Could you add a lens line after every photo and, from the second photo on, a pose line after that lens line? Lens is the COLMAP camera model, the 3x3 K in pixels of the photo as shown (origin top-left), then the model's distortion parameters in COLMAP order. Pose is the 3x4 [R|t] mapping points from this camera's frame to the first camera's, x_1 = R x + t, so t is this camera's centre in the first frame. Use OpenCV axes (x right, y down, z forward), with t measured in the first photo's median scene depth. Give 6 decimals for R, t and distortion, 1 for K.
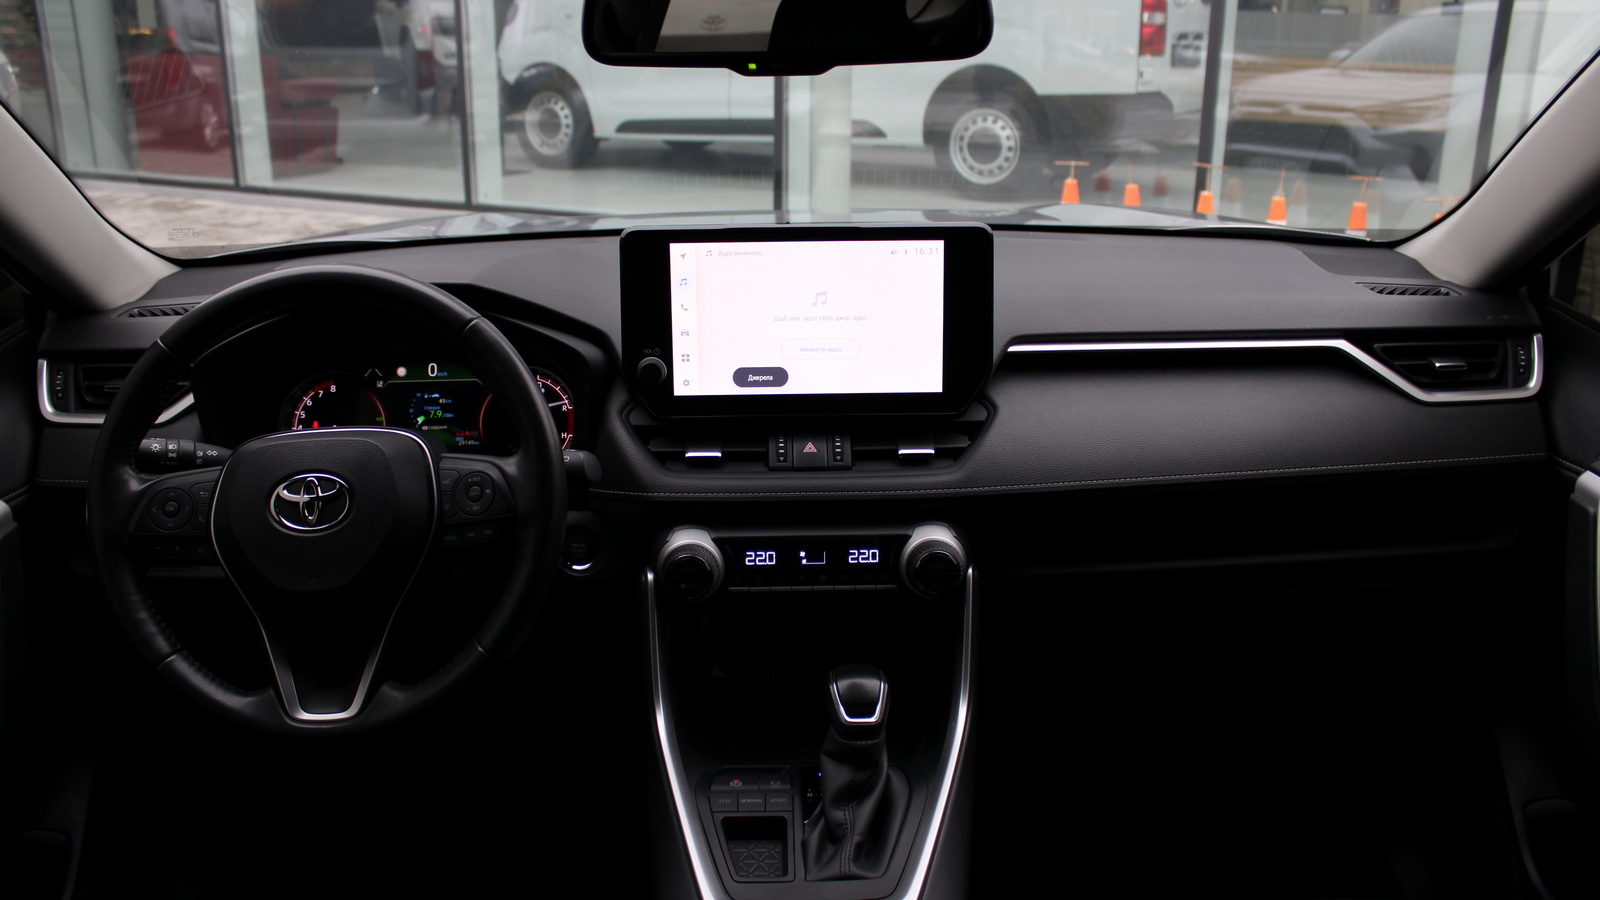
lens RADIAL K [[1327.7, 0, 793.9], [0, 1327.7, 439.2], [0, 0, 1]] dist [-0.176188, 0.148743]
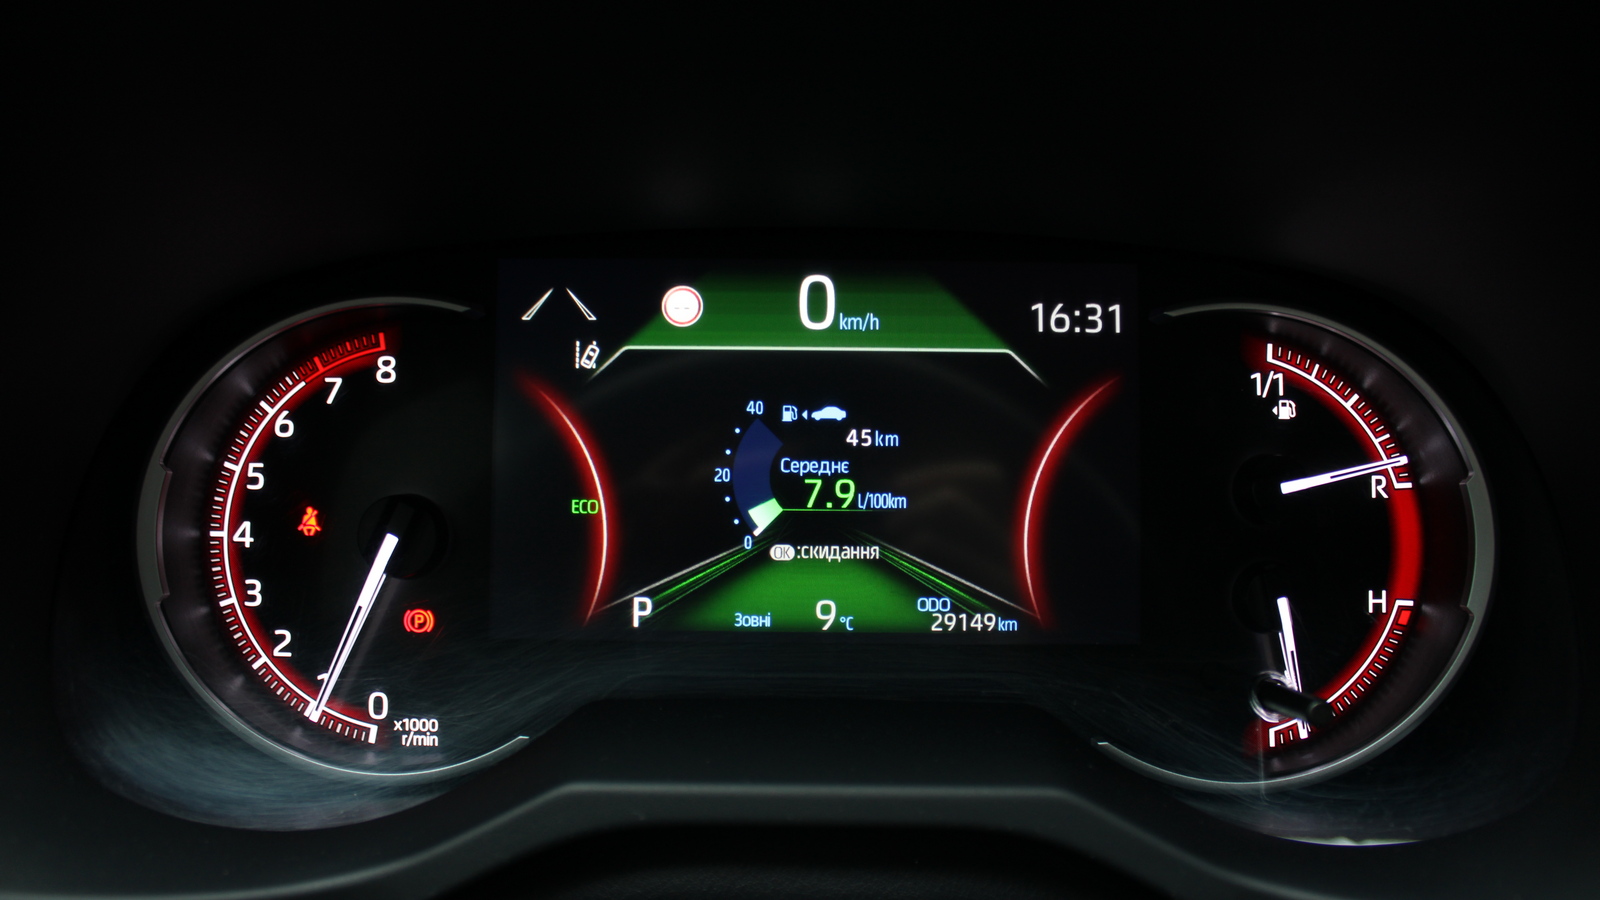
lens RADIAL K [[1316.9, 0, 802.1], [0, 1316.9, 452.7], [0, 0, 1]] dist [-0.162241, 0.150394]
pose [[0.999219, 0.032608, -0.022309, -0.307700], [-0.031848, 0.998927, 0.033613, -0.038431], [0.023381, -0.032876, 0.999186, 0.863797]]
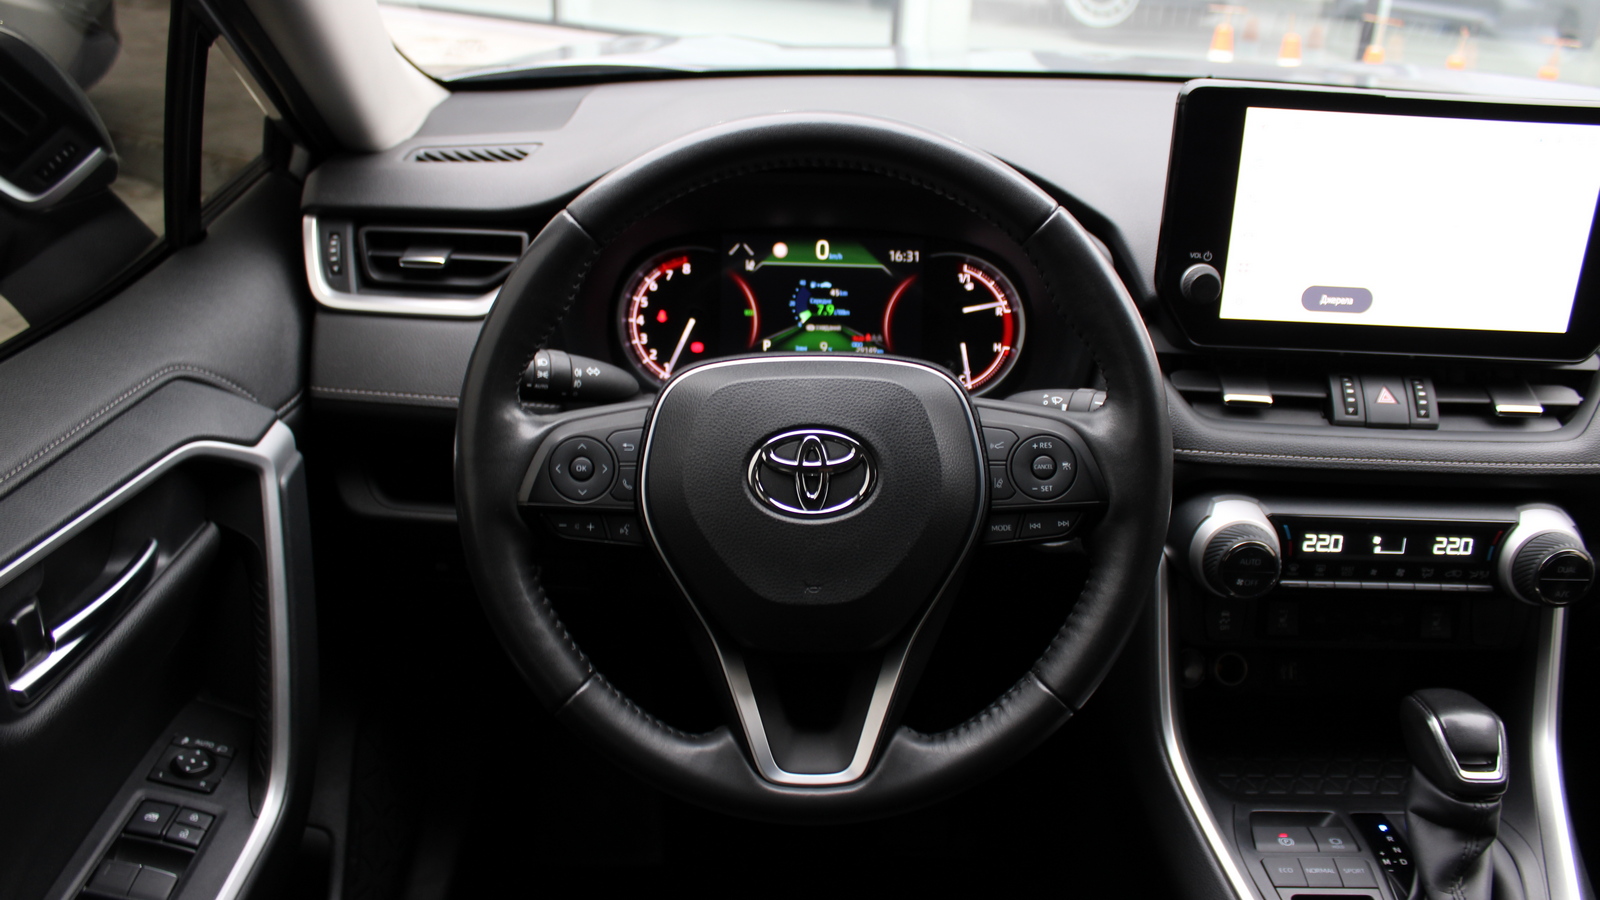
lens RADIAL K [[1316.9, 0, 802.1], [0, 1316.9, 452.7], [0, 0, 1]] dist [-0.162241, 0.150394]
pose [[0.998659, 0.050442, -0.011625, -0.308346], [-0.048396, 0.989517, 0.136062, -0.045017], [0.018367, -0.135317, 0.990632, 0.274555]]
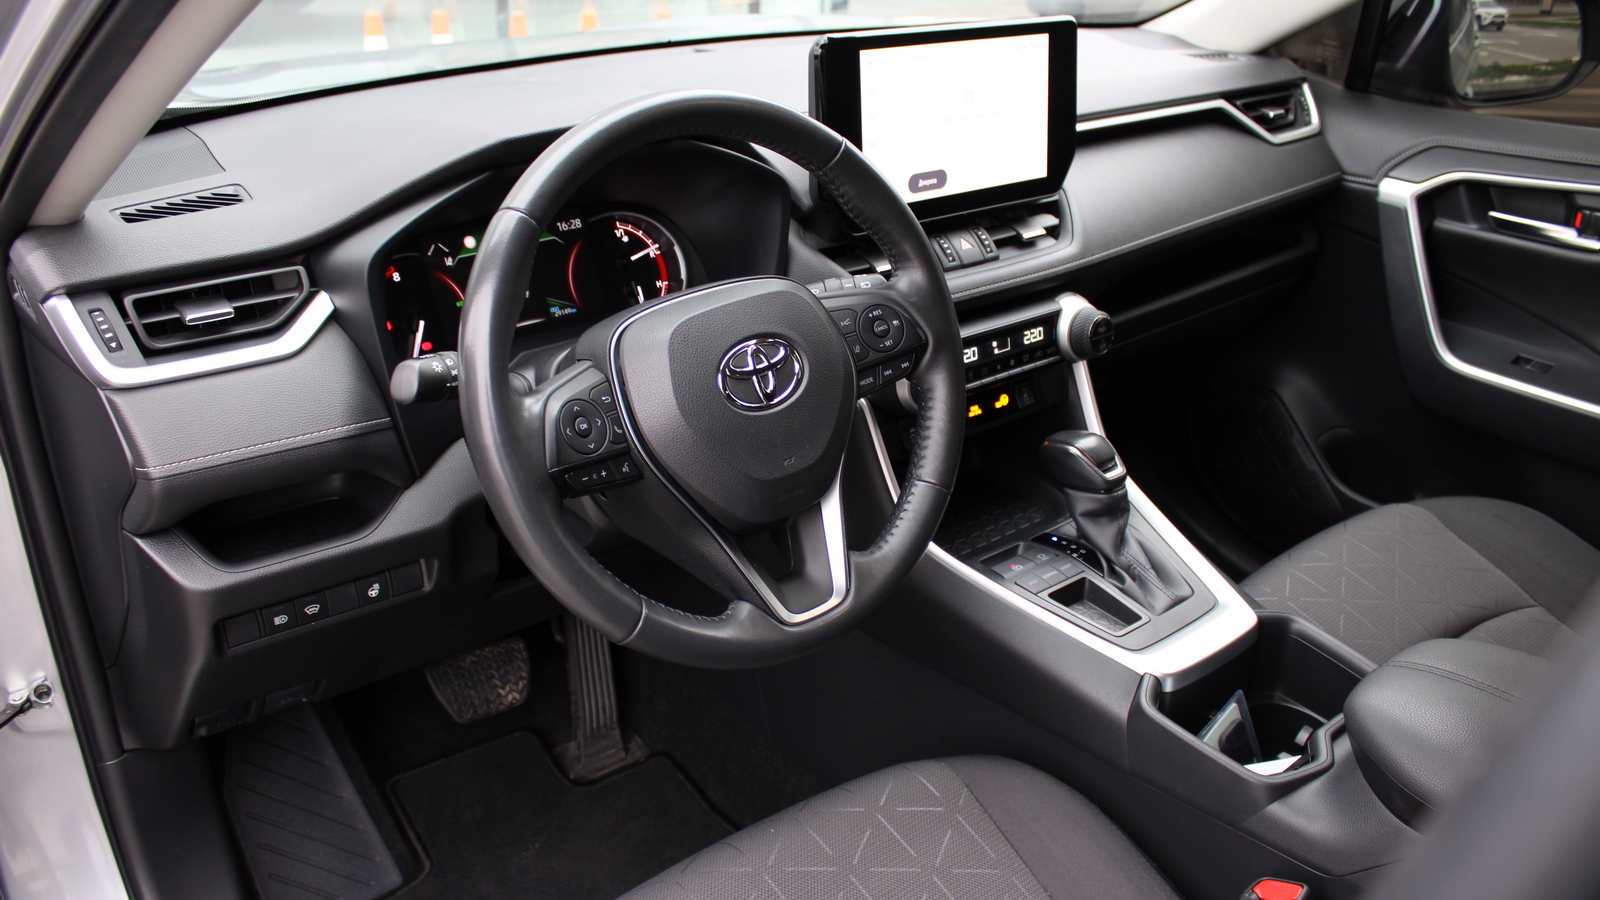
lens RADIAL K [[1316.9, 0, 802.1], [0, 1316.9, 452.7], [0, 0, 1]] dist [-0.162241, 0.150394]
pose [[0.791831, -0.240491, 0.561397, -0.702796], [0.162964, 0.969079, 0.185279, -0.046105], [-0.588597, -0.055223, 0.806539, 0.245427]]
